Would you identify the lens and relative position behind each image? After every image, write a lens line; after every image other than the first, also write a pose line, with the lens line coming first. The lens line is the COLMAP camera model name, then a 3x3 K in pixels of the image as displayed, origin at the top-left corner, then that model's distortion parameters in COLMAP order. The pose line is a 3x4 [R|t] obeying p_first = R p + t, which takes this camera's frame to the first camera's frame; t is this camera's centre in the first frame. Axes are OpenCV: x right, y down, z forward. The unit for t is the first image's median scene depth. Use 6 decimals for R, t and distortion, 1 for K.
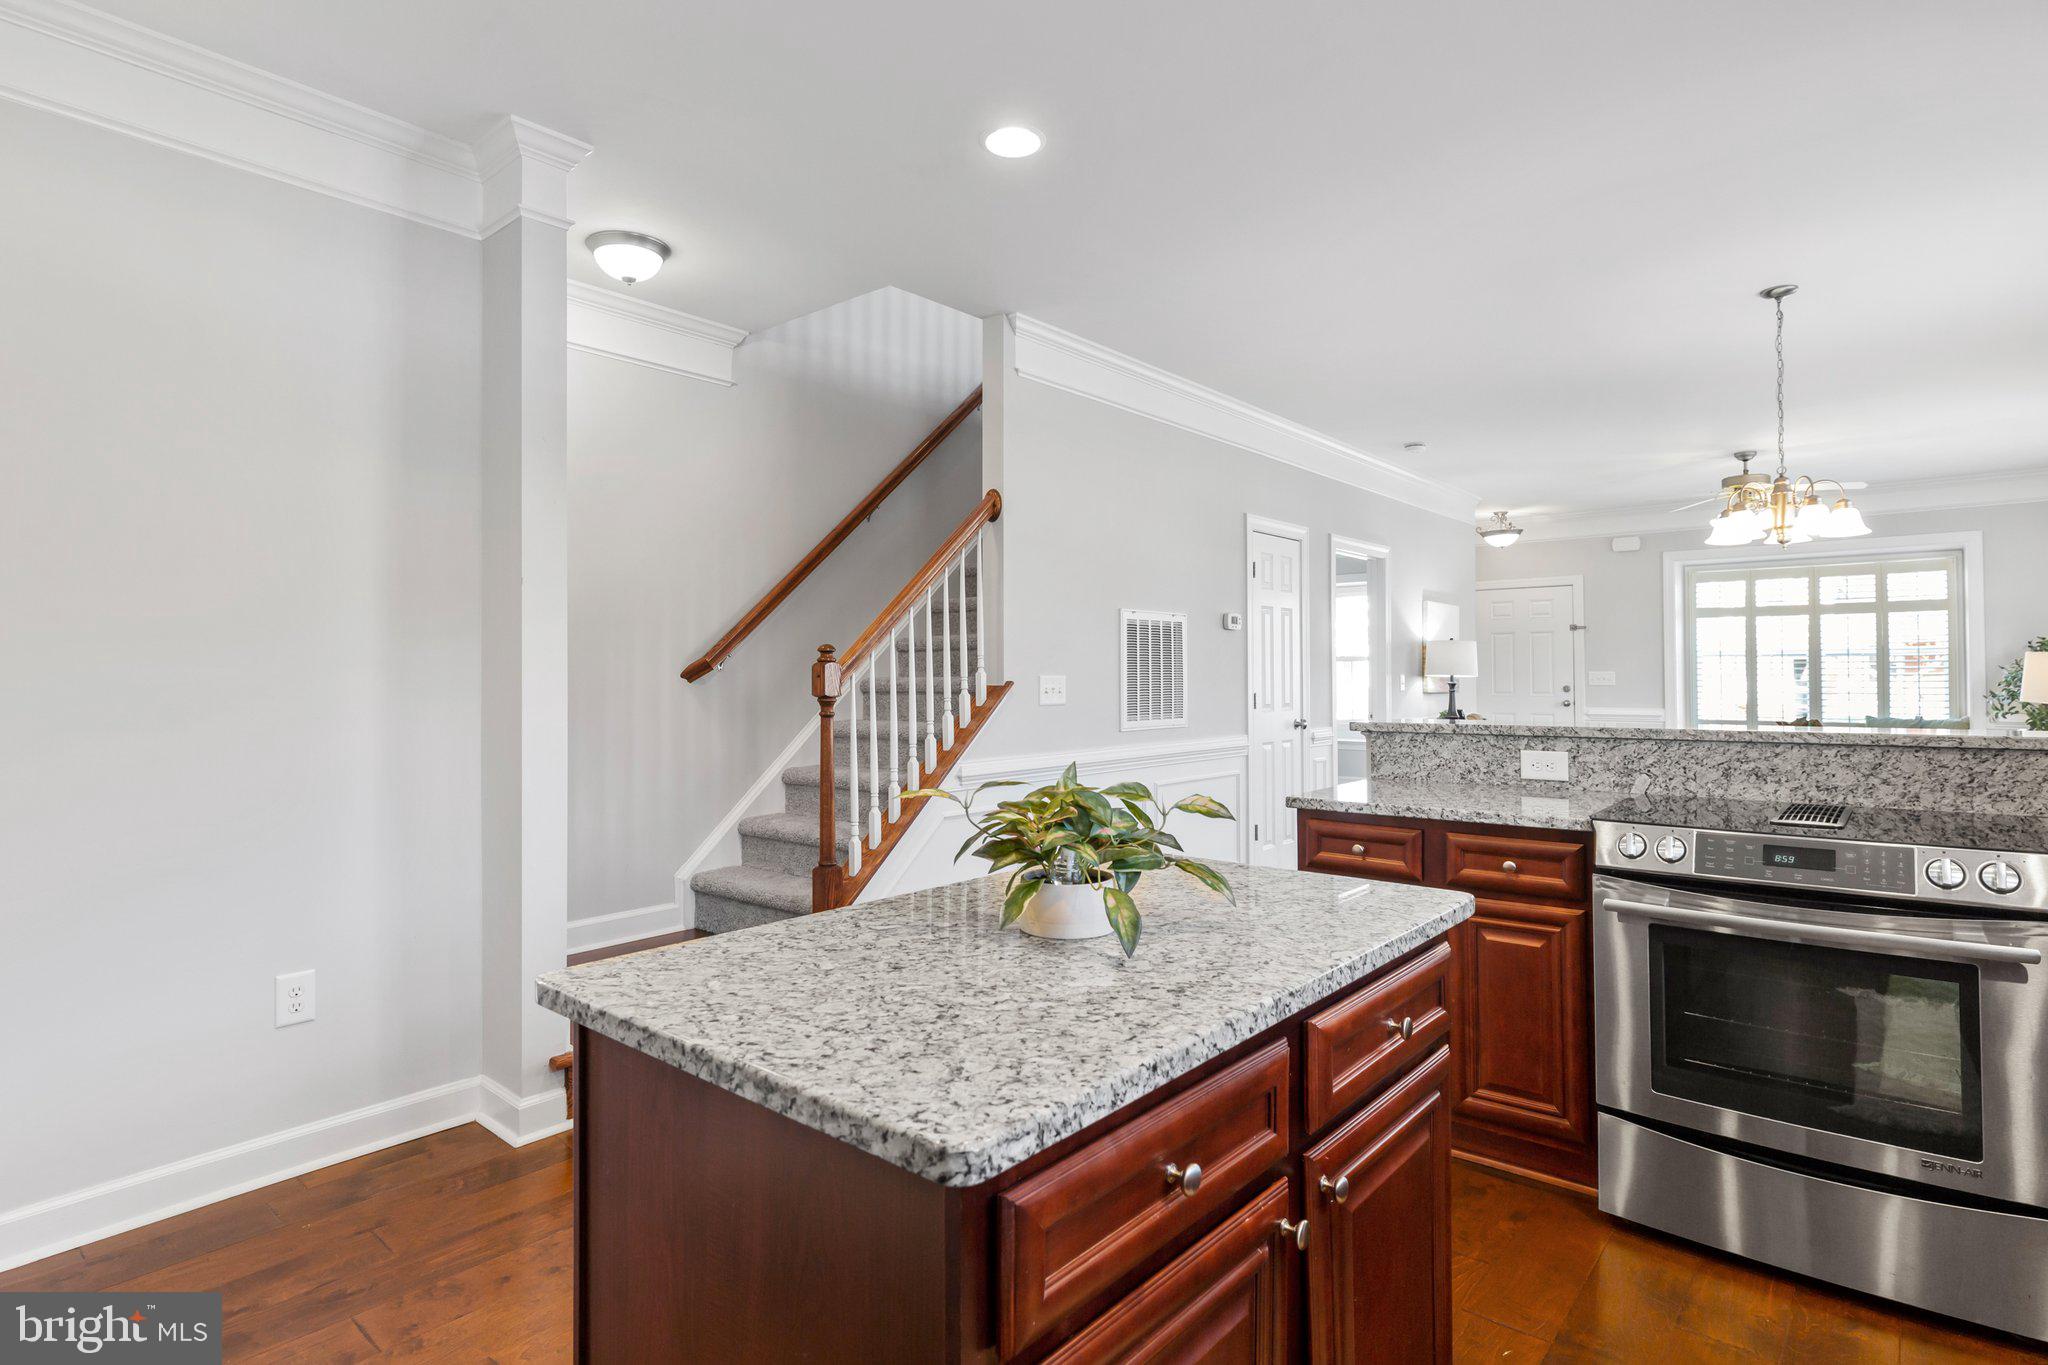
lens RADIAL K [[1050.0, 0, 1034.7], [0, 1050.0, 669.2], [0, 0, 1]] dist [-0.003464, -0.000097]
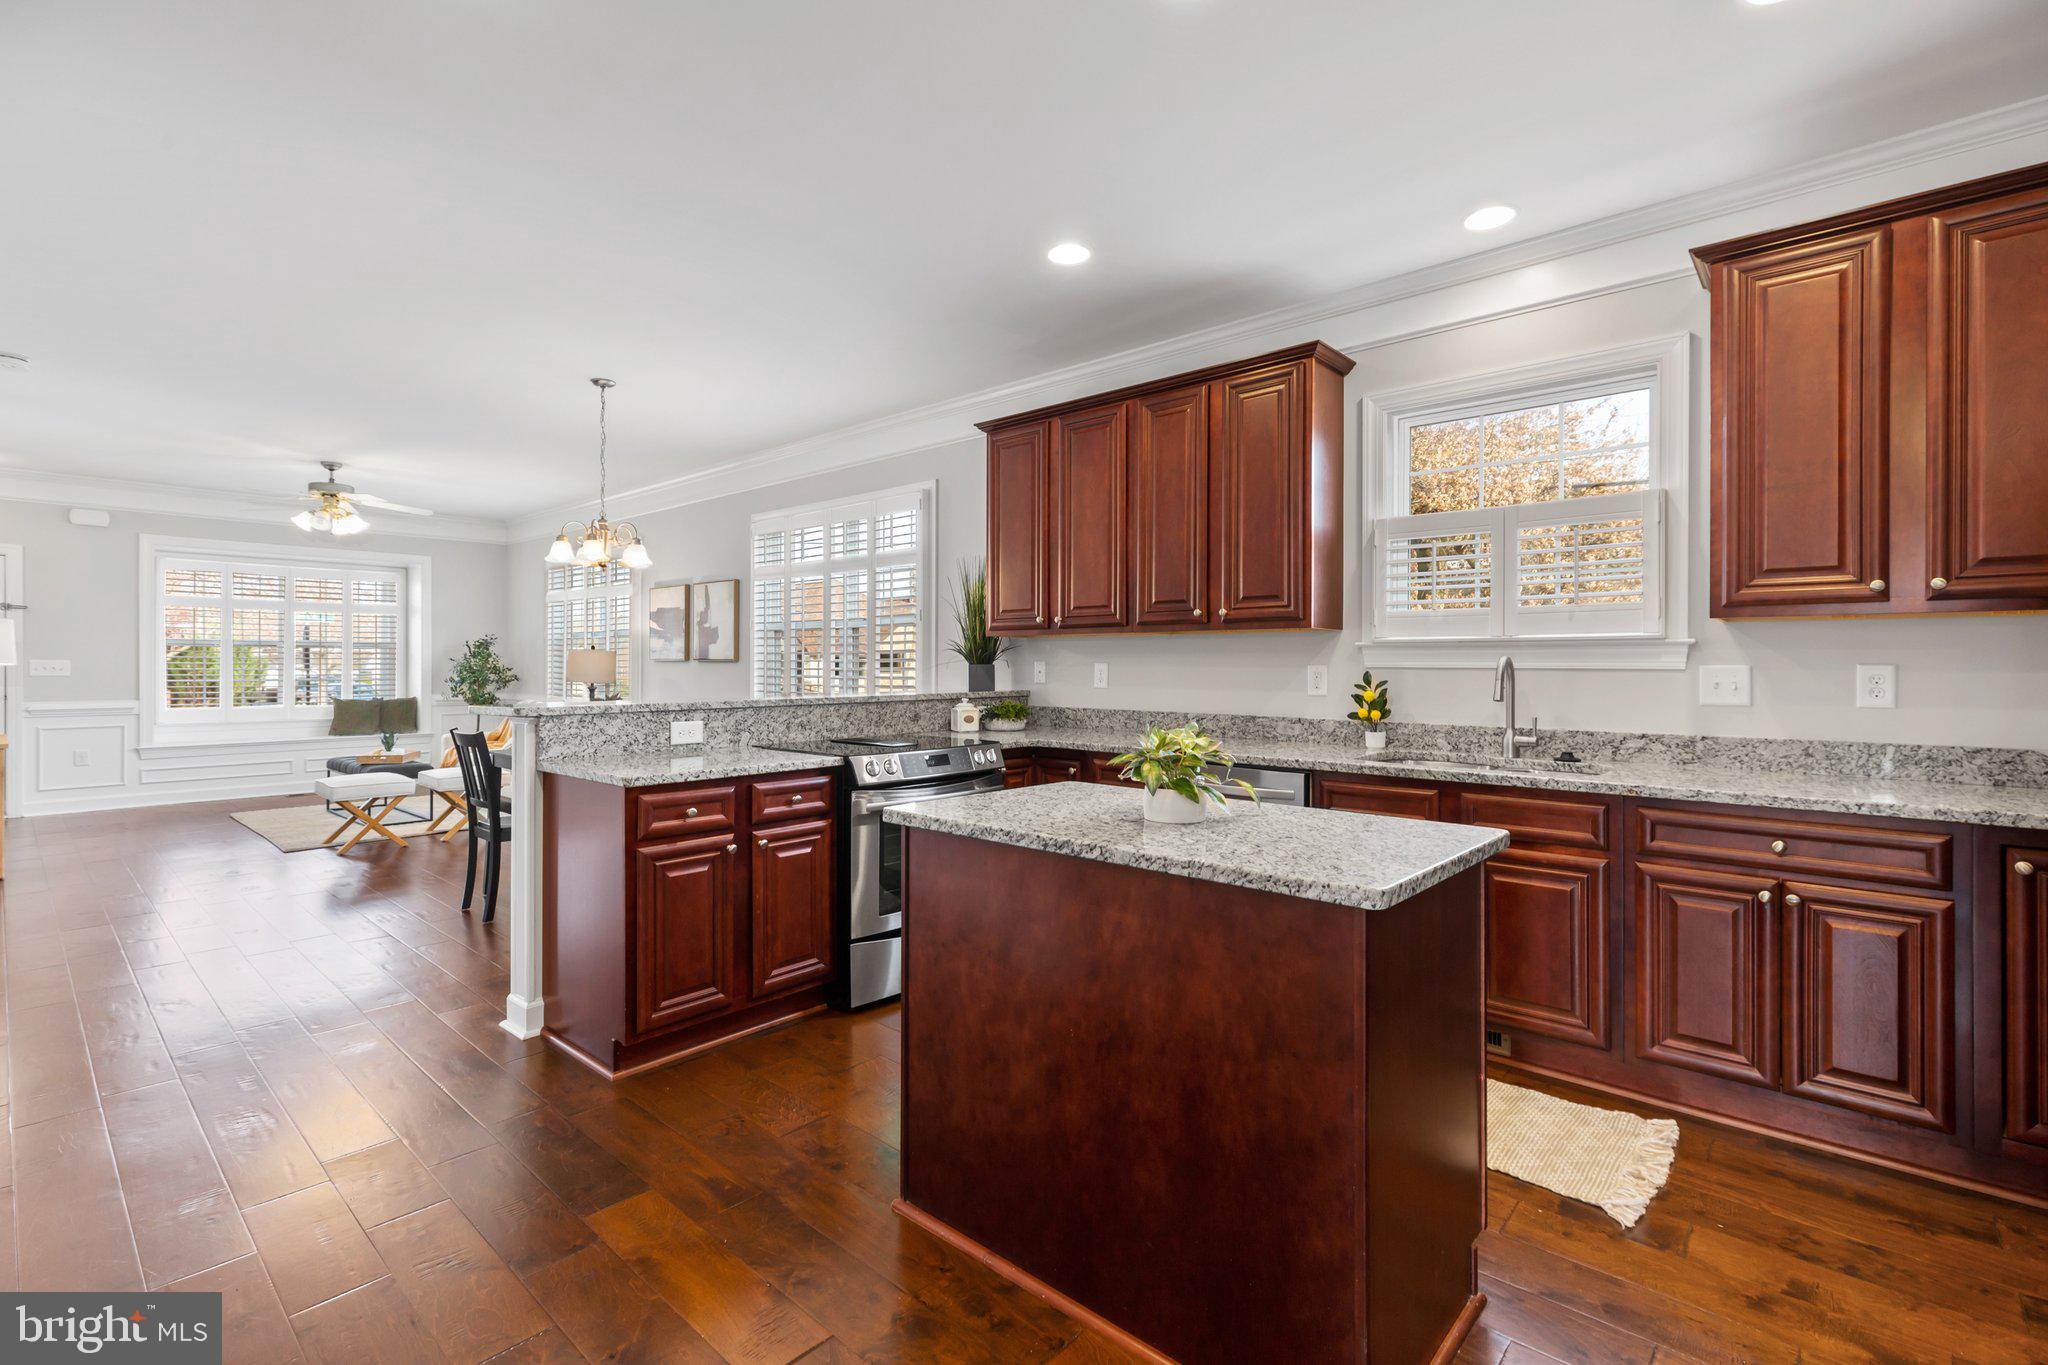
lens RADIAL K [[921.1, 0, 1040.0], [0, 921.1, 667.2], [0, 0, 1]] dist [-0.002432, -0.001378]
pose [[0.009485, 0.002919, 0.999951, -0.629560], [-0.008444, 0.999960, -0.002839, 0.010681], [-0.999919, -0.008417, 0.009509, 0.544614]]
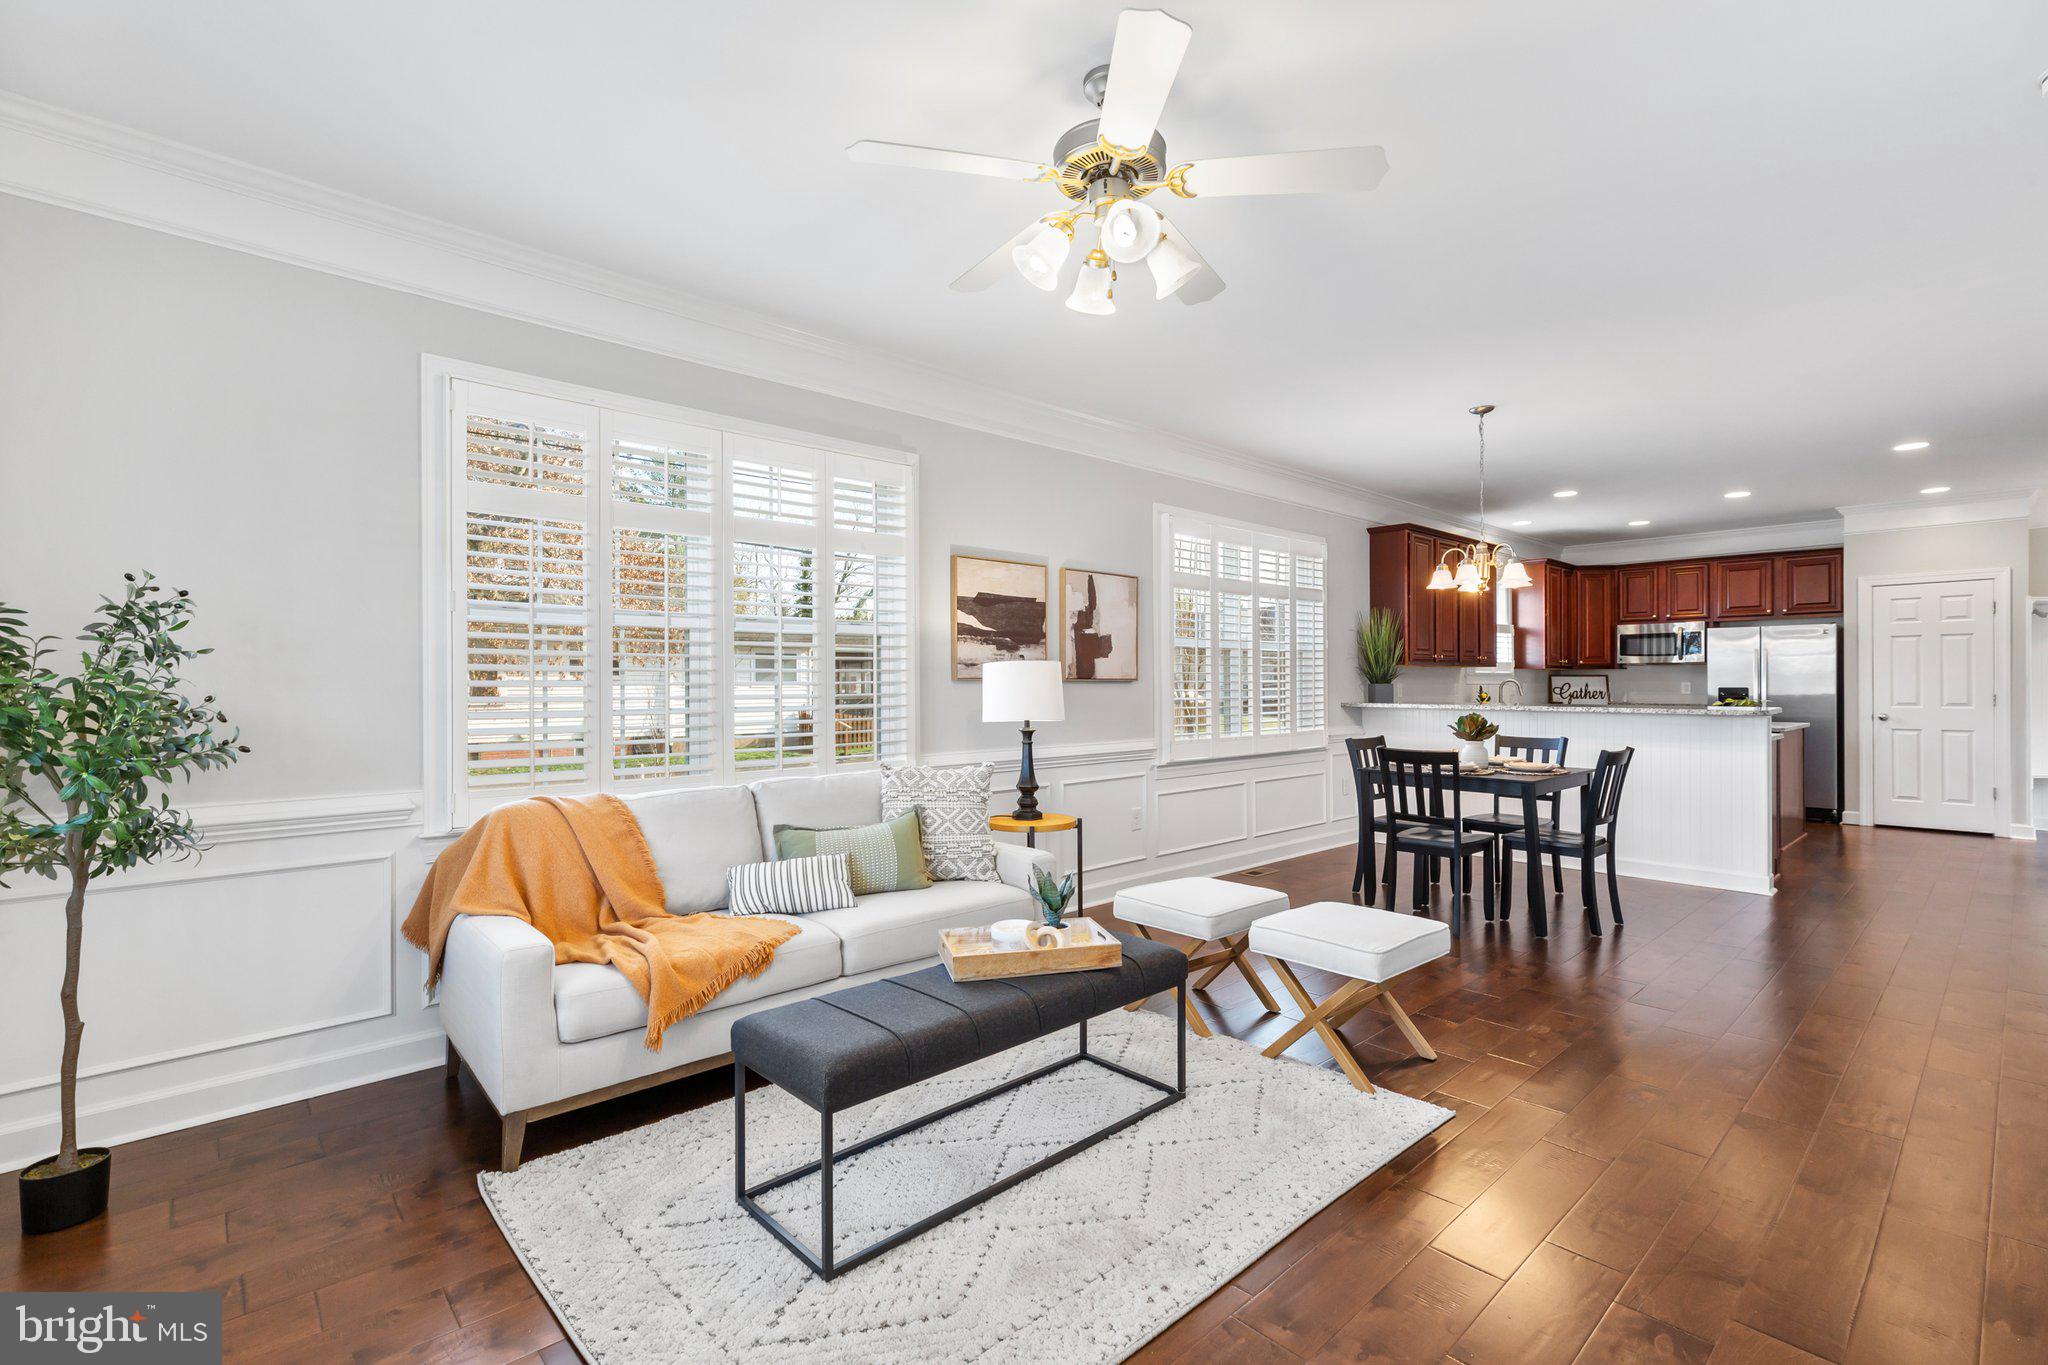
lens RADIAL K [[921.1, 0, 1017.5], [0, 921.1, 690.1], [0, 0, 1]] dist [-0.002432, -0.001378]
pose [[-0.993013, 0.005890, 0.117857, 1.508689], [0.006406, 0.999971, 0.004002, 0.005607], [-0.117830, 0.004729, -0.993023, 2.958025]]
